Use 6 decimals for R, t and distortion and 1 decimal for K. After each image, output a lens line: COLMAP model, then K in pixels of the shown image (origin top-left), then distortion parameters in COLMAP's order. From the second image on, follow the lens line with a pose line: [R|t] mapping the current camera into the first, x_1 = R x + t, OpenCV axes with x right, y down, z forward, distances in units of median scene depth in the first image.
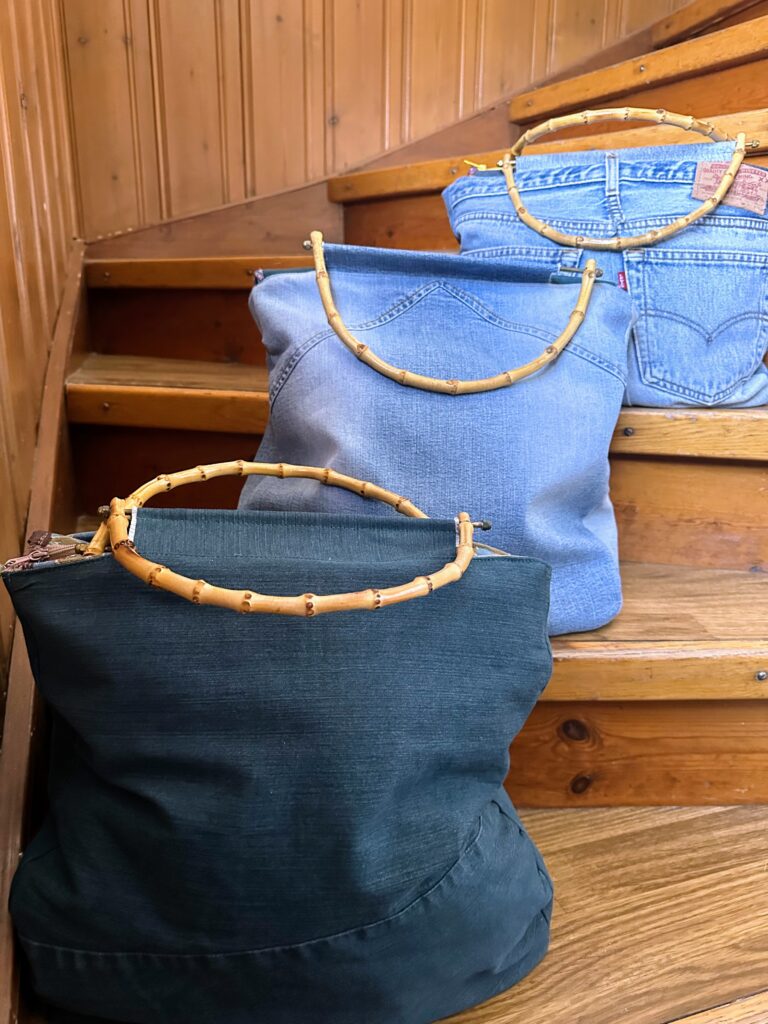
lens RADIAL K [[737.1, 0, 371.5], [0, 737.1, 510.9], [0, 0, 1]] dist [-0.003016, 0.002053]
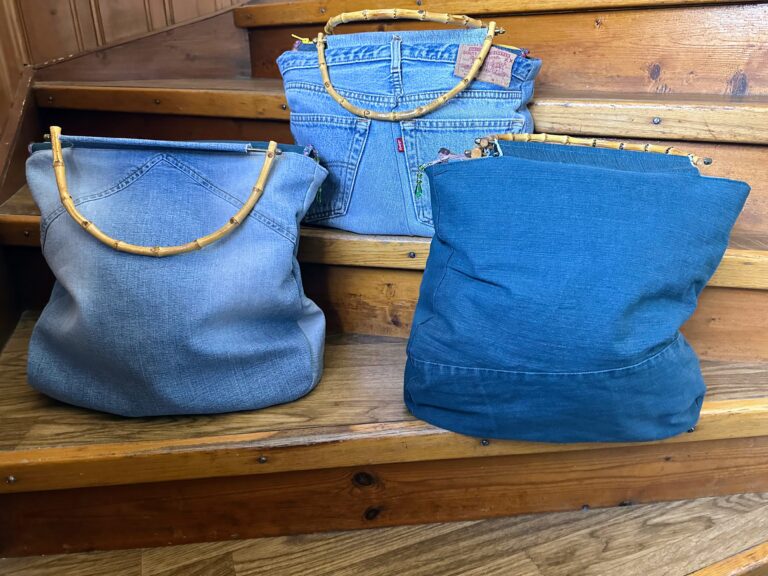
lens RADIAL K [[548.0, 0, 384.0], [0, 548.0, 288.0], [0, 0, 1]] dist [0.063618, -0.069457]
pose [[0.997911, -0.039272, 0.051306, 0.250873], [0.032350, 0.991067, 0.129378, -0.186086], [-0.055929, -0.127448, 0.990267, -0.006074]]
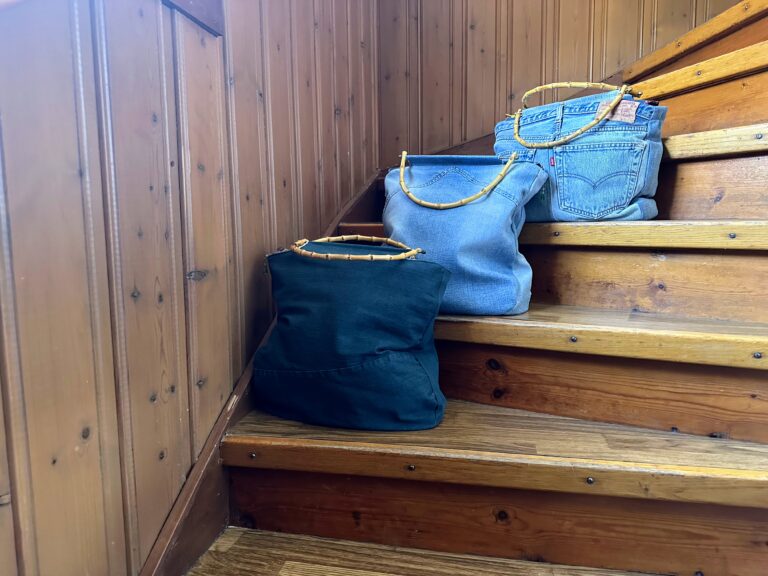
lens RADIAL K [[552.8, 0, 367.2], [0, 552.8, 288.2], [0, 0, 1]] dist [-0.003016, 0.002053]
pose [[0.861077, 0.036355, -0.507173, 0.692556], [-0.114636, 0.985641, -0.123977, 0.290853], [0.495383, 0.164894, 0.852881, -0.522114]]
